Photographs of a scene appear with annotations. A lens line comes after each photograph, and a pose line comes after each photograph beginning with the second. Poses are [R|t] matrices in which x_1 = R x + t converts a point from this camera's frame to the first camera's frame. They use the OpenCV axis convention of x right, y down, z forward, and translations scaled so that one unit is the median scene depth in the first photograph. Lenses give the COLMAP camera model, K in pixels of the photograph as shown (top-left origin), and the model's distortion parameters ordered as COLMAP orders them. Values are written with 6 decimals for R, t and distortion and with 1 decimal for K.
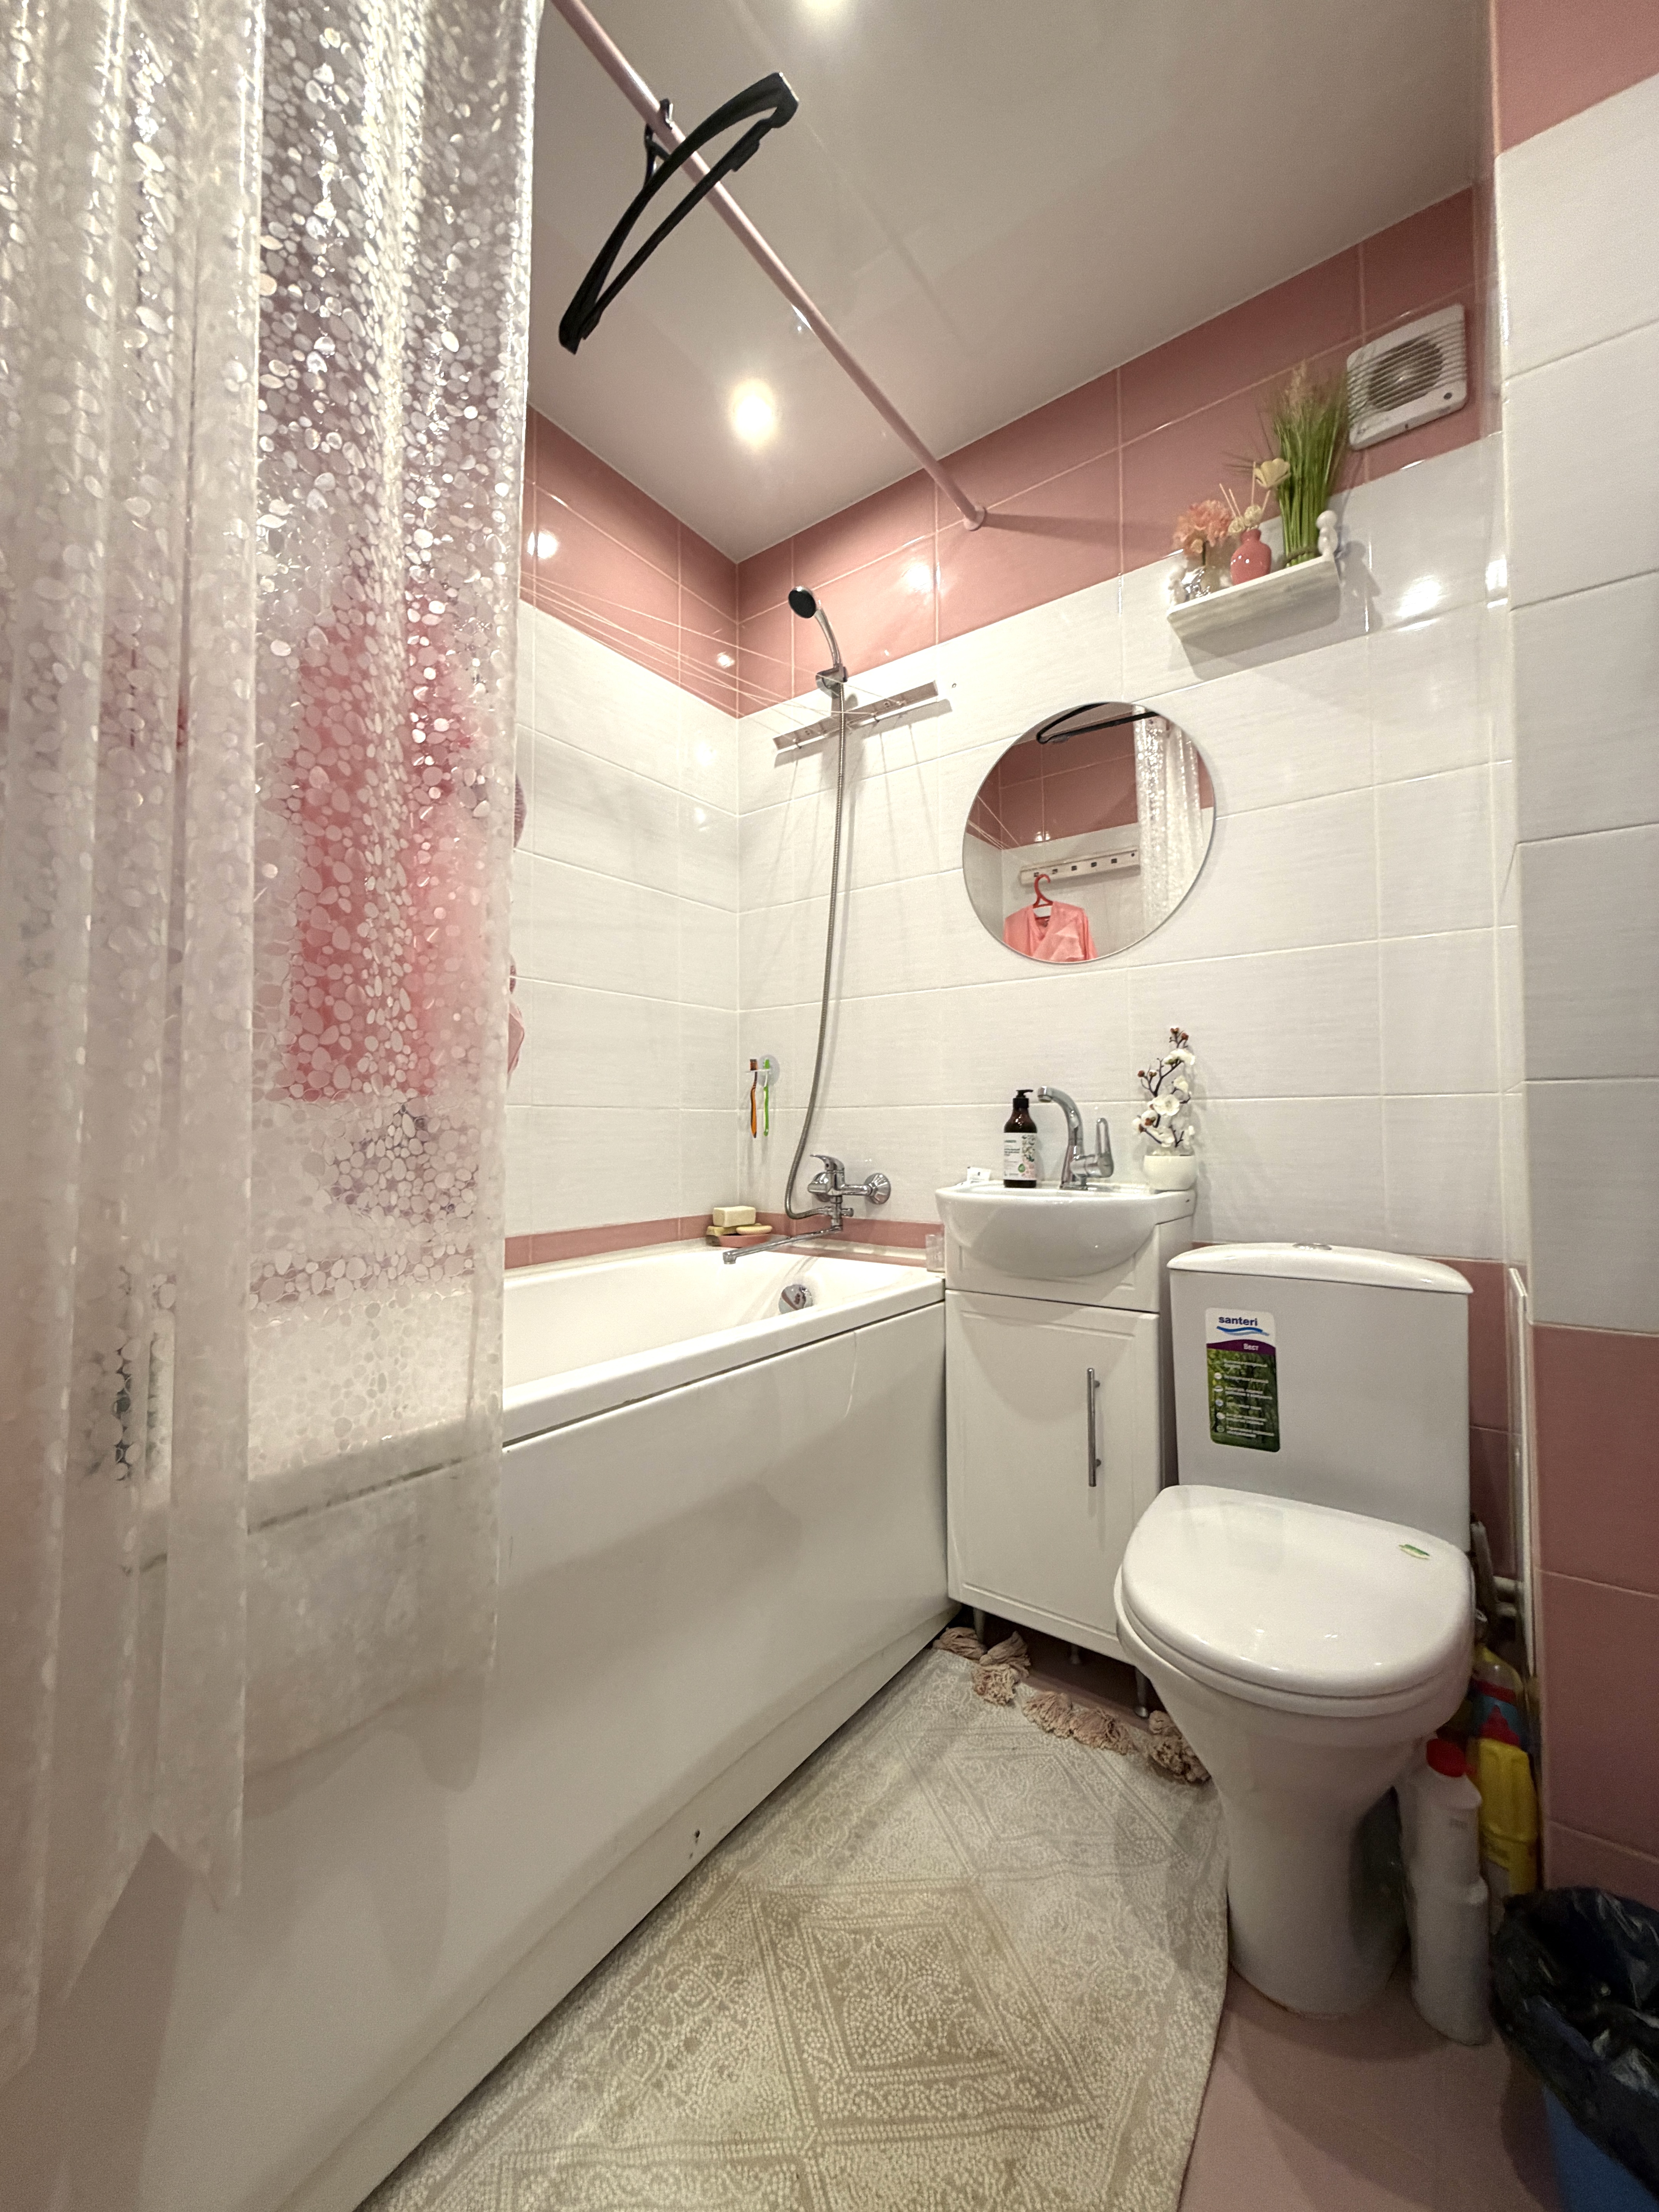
lens RADIAL K [[883.1, 0, 826.4], [0, 883.1, 1103.2], [0, 0, 1]] dist [0.000685, -0.000233]
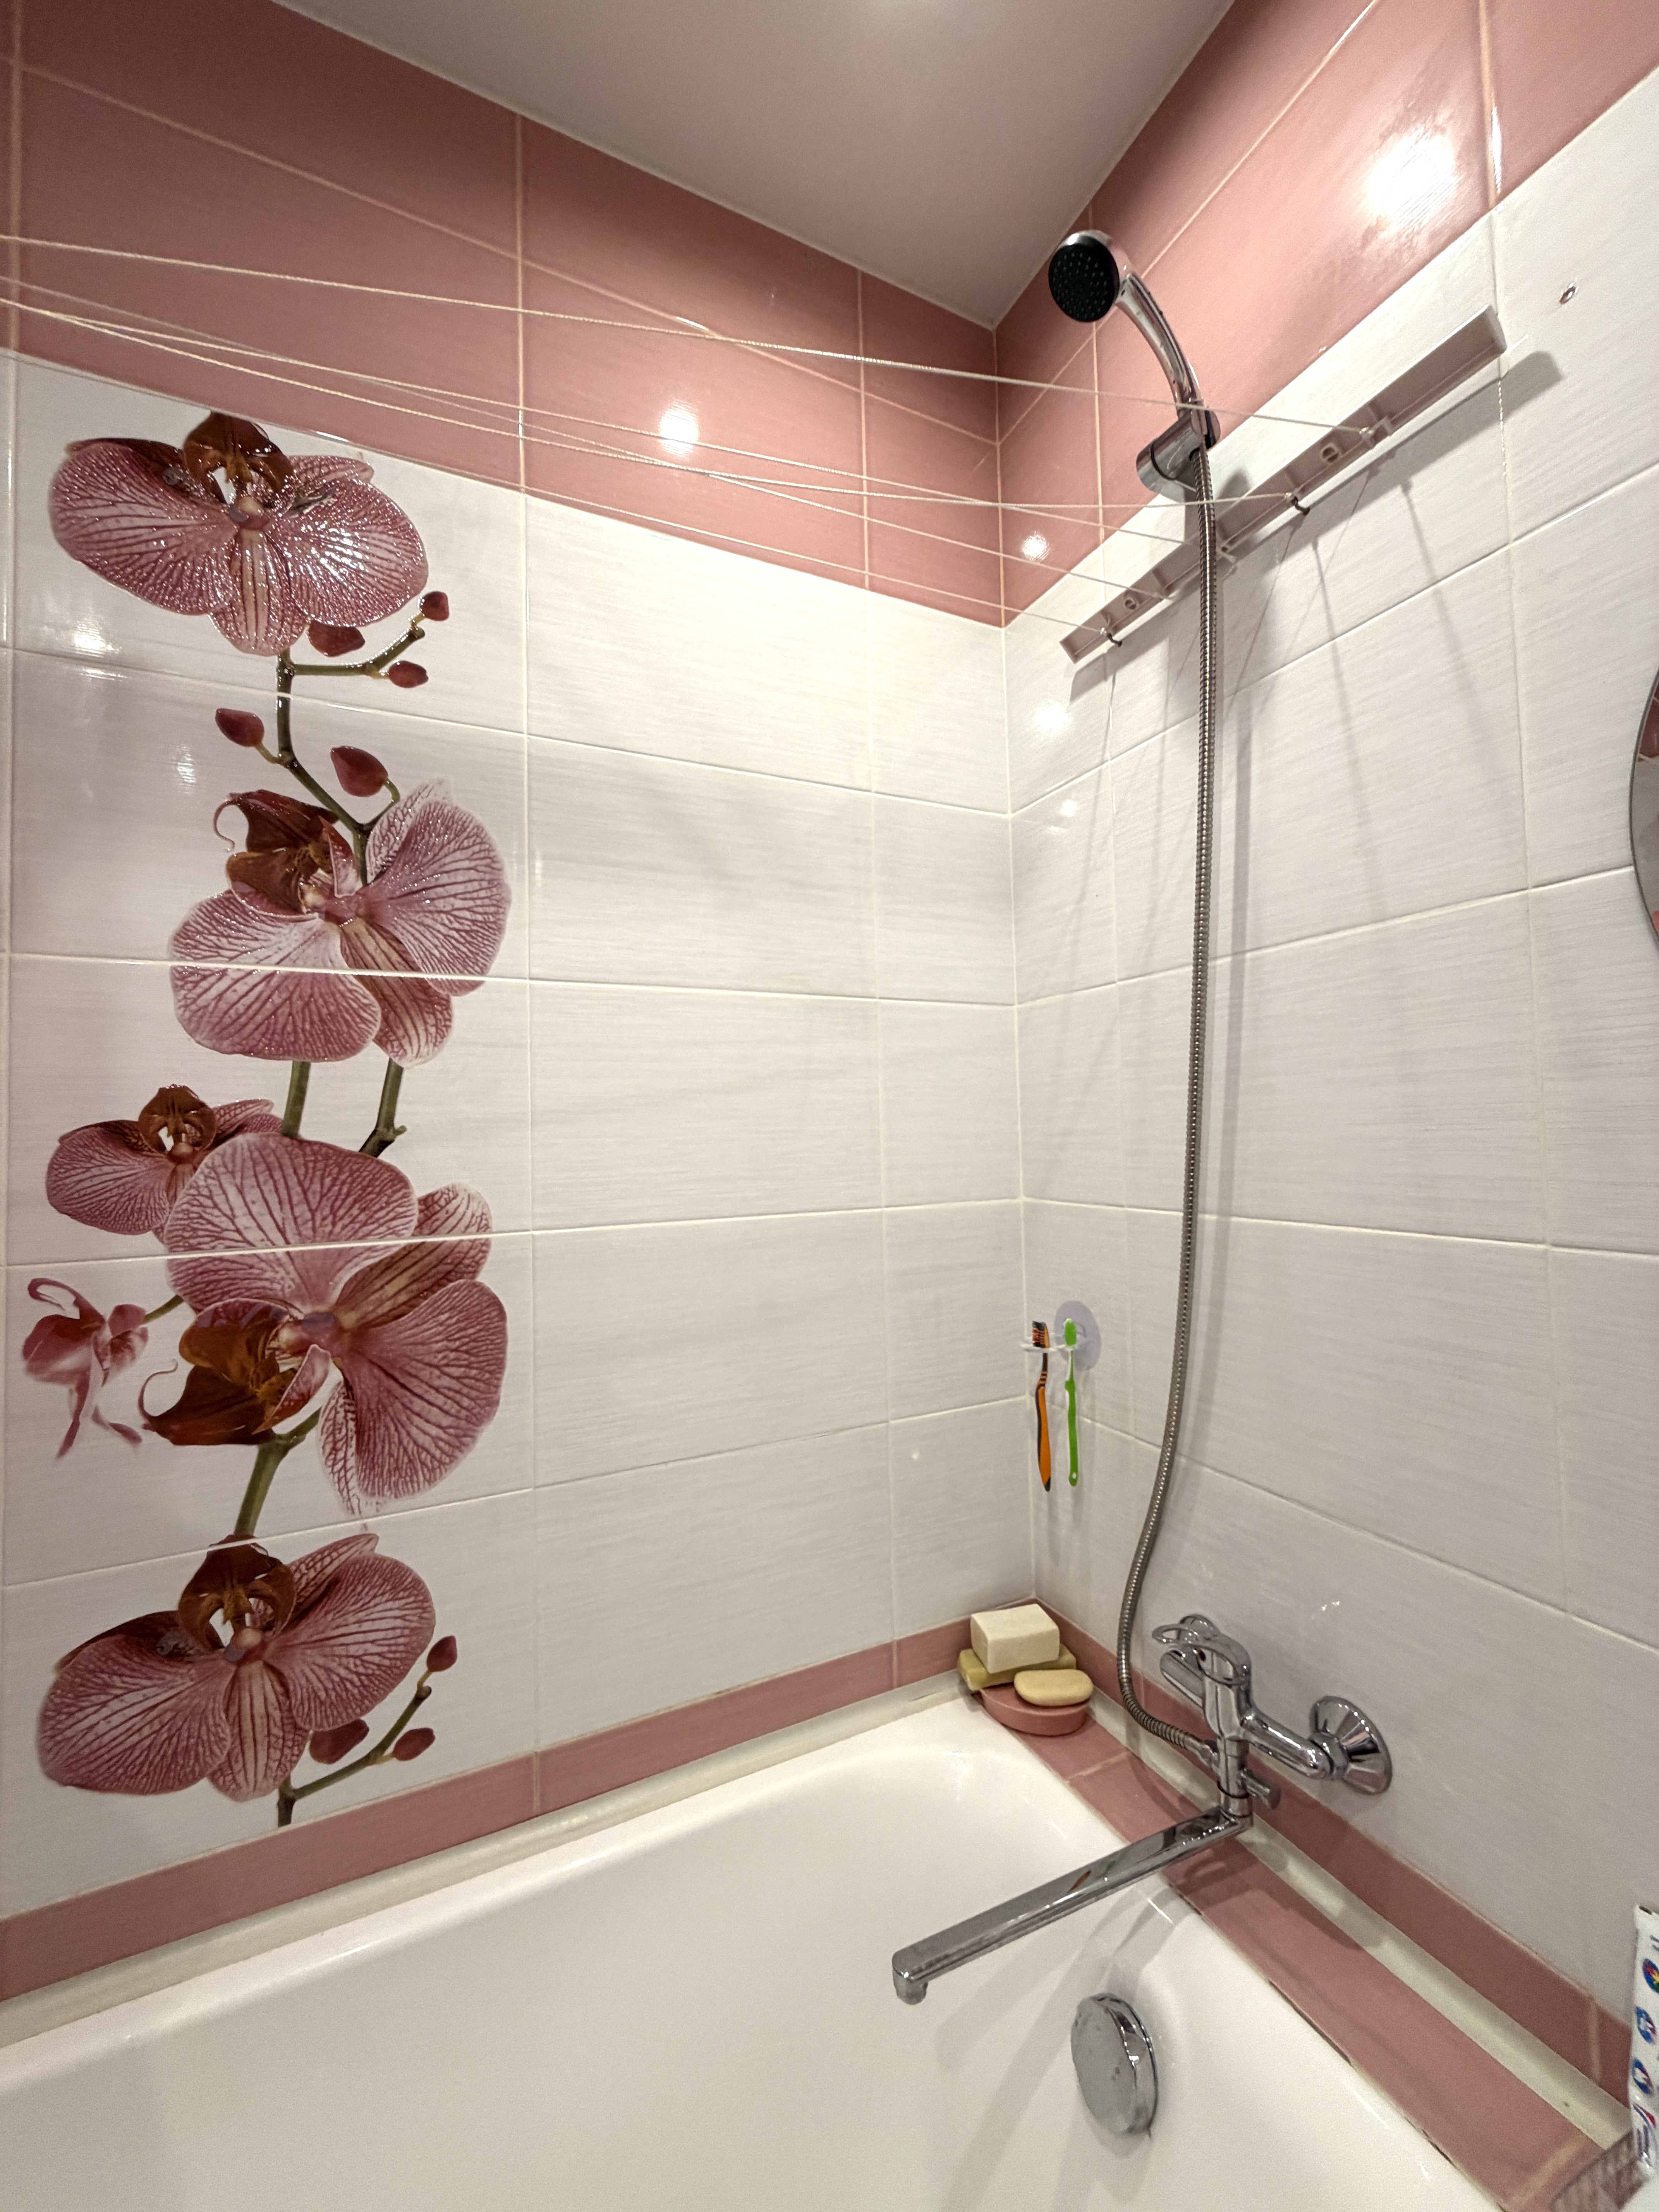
lens RADIAL K [[883.1, 0, 814.1], [0, 883.1, 1108.6], [0, 0, 1]] dist [0.000685, -0.000233]
pose [[0.877436, -0.033745, -0.478506, 0.047721], [0.039560, 0.999215, 0.002076, -0.189441], [0.478060, -0.020751, 0.878082, 0.579764]]
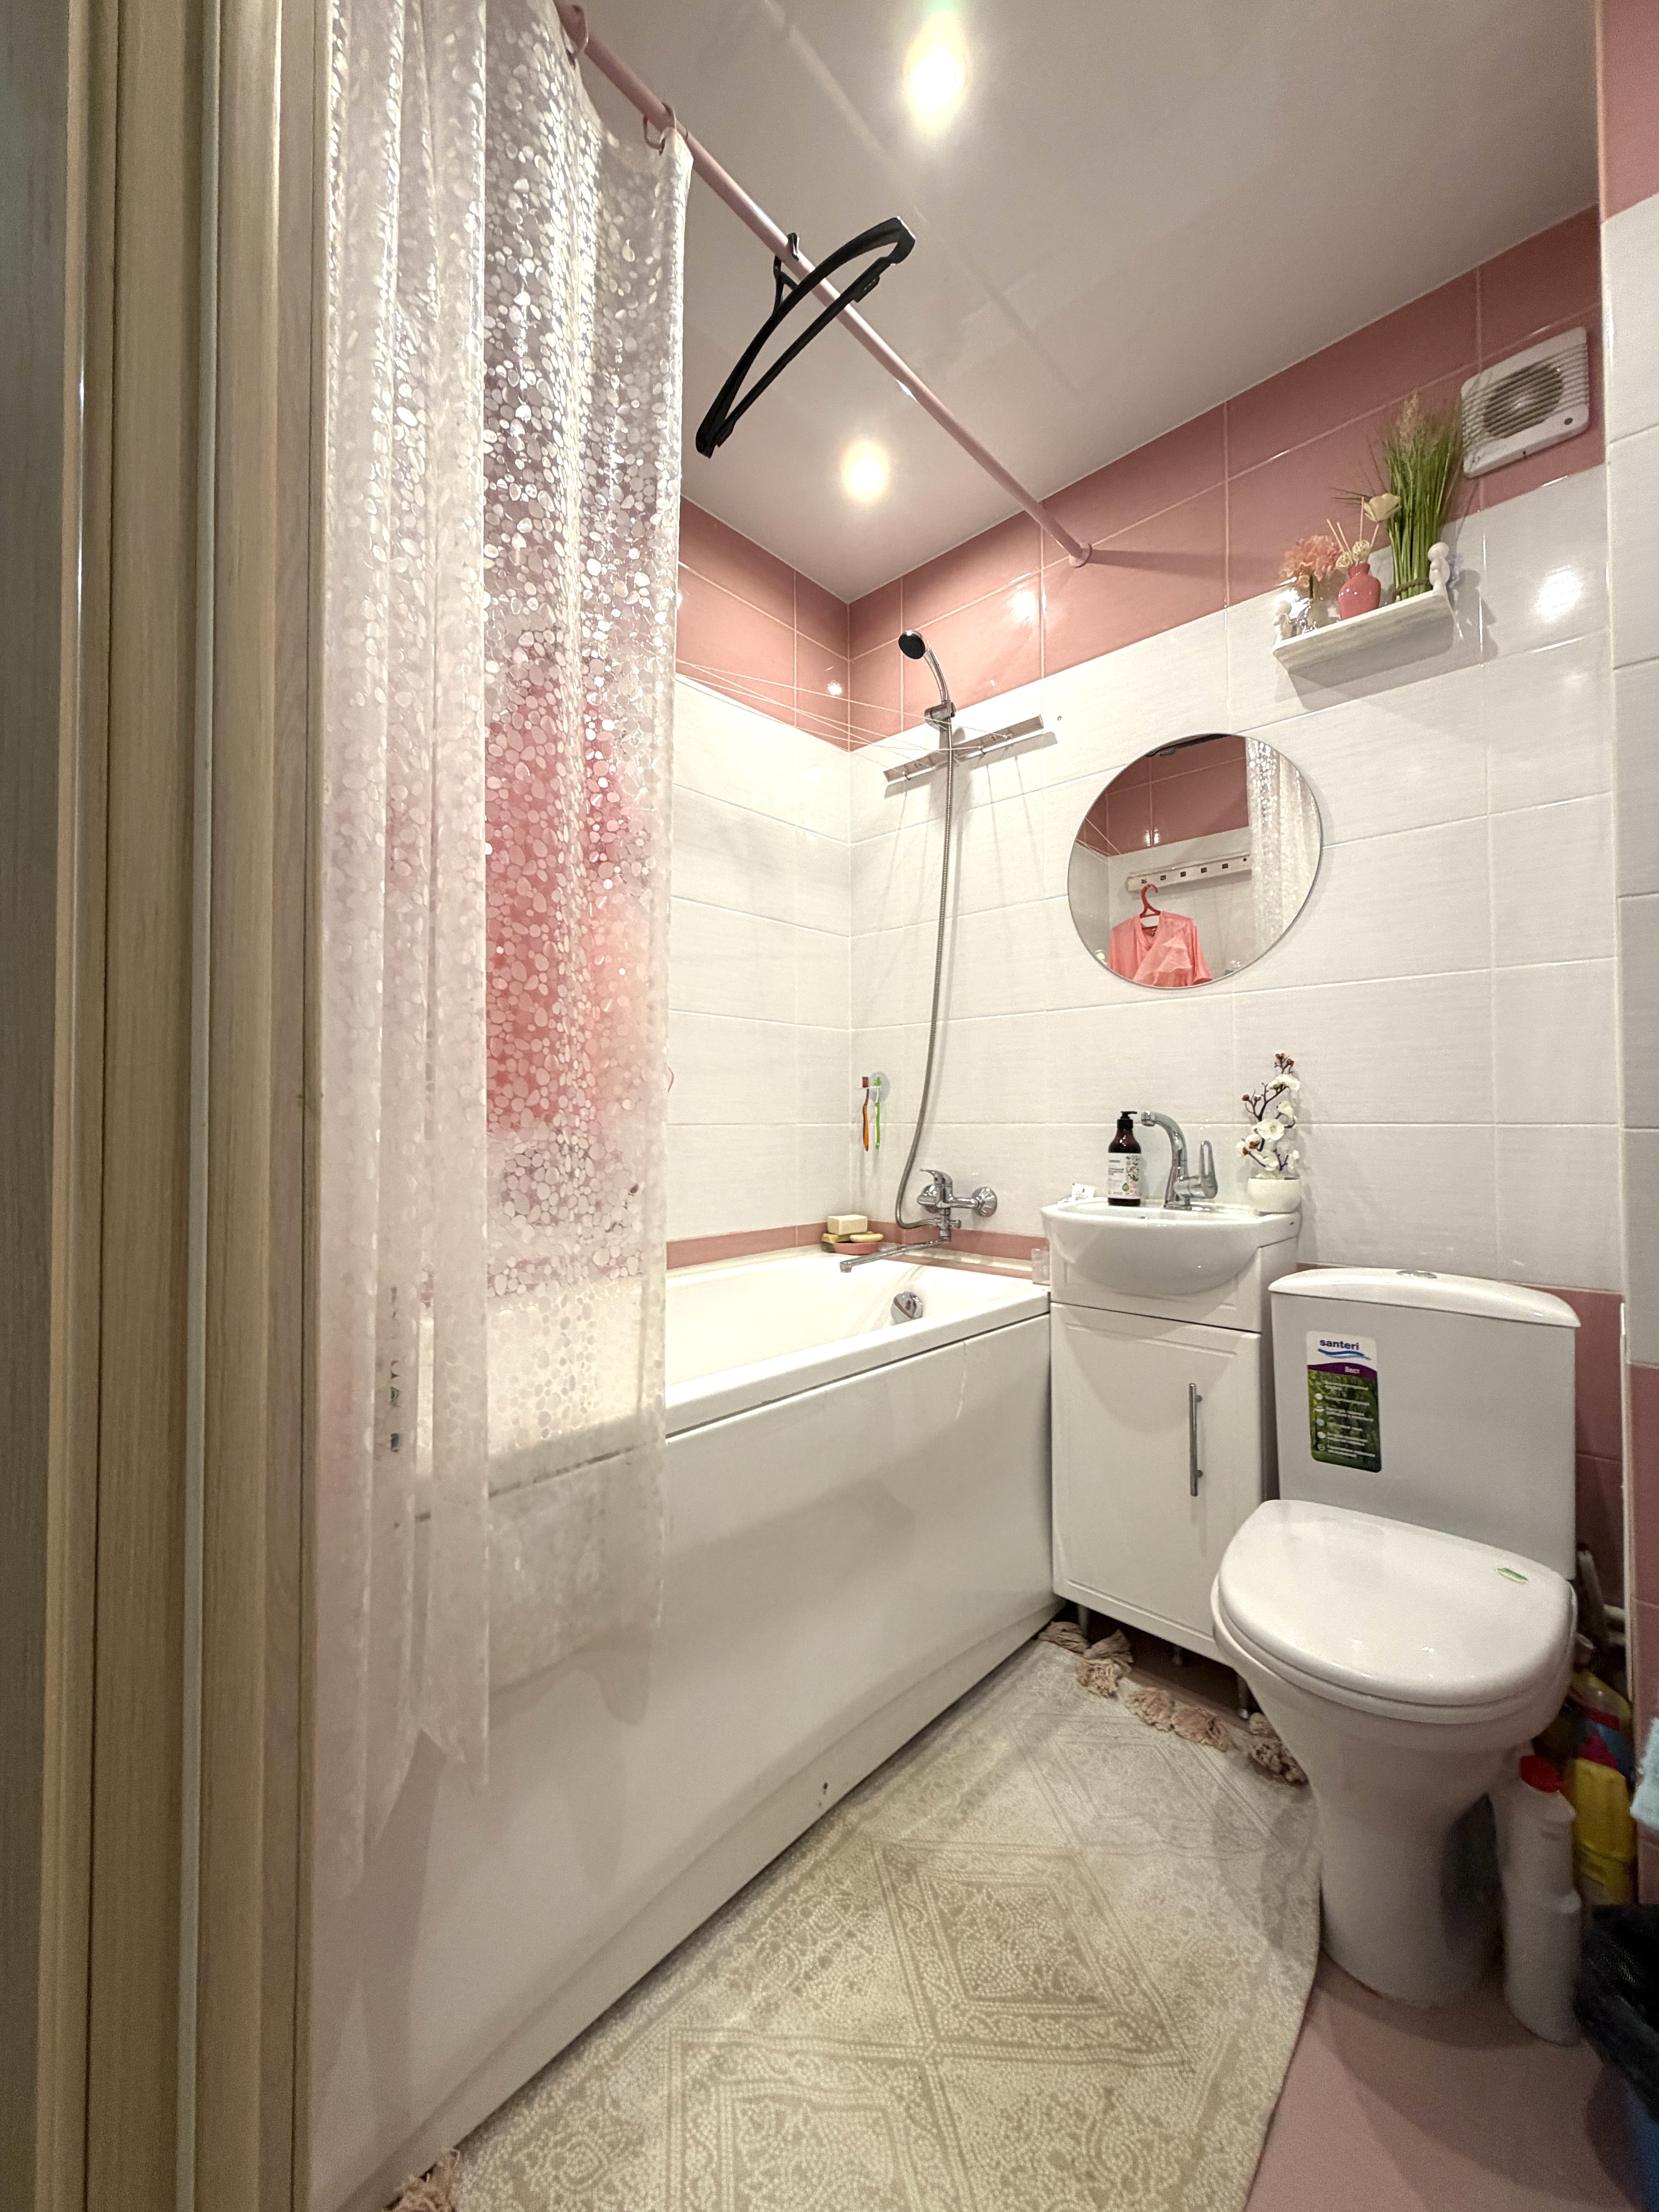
lens RADIAL K [[883.1, 0, 824.8], [0, 883.1, 1102.5], [0, 0, 1]] dist [0.000685, -0.000233]
pose [[0.993209, -0.000917, -0.116341, -0.008463], [0.002013, 0.999955, 0.009298, -0.032204], [0.116327, -0.009469, 0.993166, -0.064544]]
